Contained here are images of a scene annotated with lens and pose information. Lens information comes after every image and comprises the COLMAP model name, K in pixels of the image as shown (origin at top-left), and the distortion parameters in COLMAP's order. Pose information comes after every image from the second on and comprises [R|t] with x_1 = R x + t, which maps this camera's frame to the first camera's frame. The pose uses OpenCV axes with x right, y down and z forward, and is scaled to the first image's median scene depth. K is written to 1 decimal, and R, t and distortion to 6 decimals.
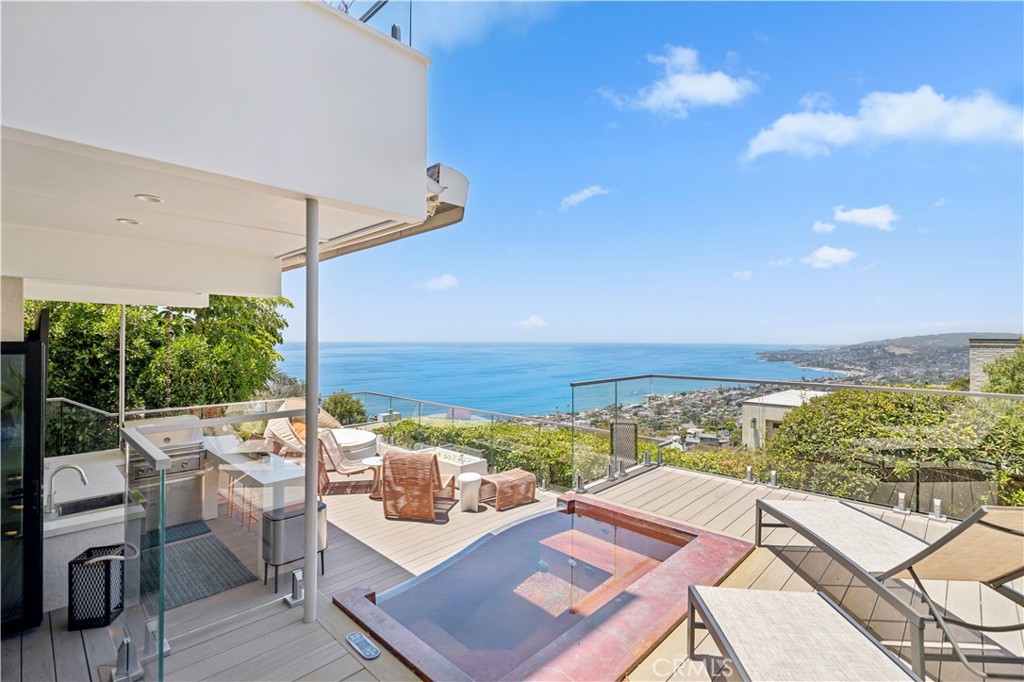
lens RADIAL K [[471.1, 0, 512.0], [0, 471.1, 341.0], [0, 0, 1]] dist [0.000596, 0.000060]
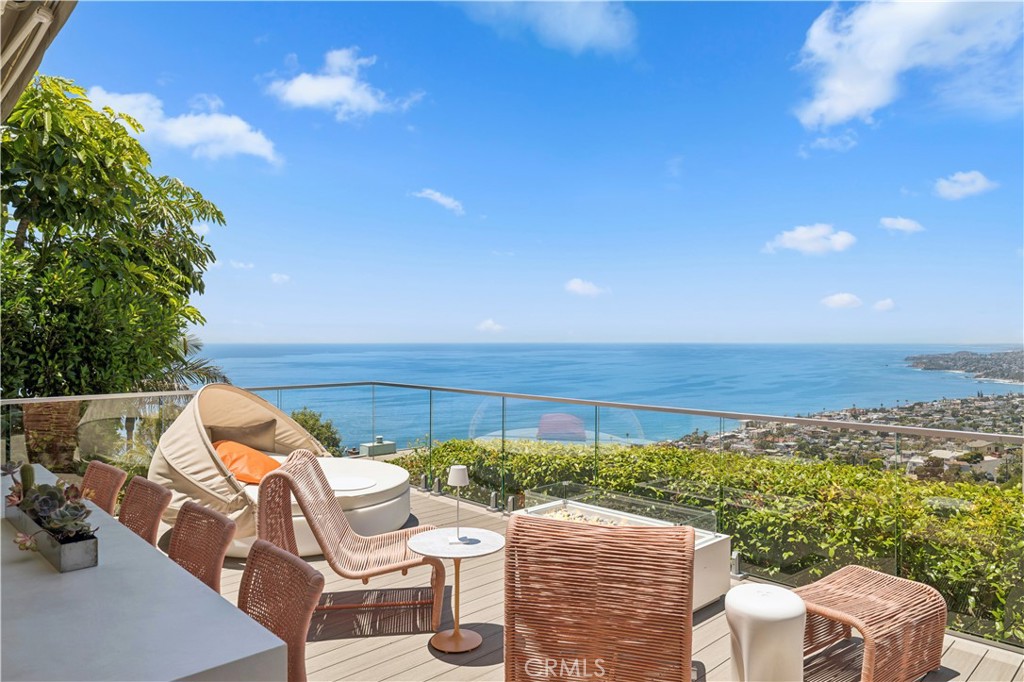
lens RADIAL K [[676.1, 0, 518.1], [0, 676.1, 345.6], [0, 0, 1]] dist [-0.004457, -0.003290]
pose [[0.999318, -0.003362, -0.036761, -0.088671], [0.003507, 0.999986, 0.003891, 0.044671], [0.036747, -0.004017, 0.999317, 0.207640]]
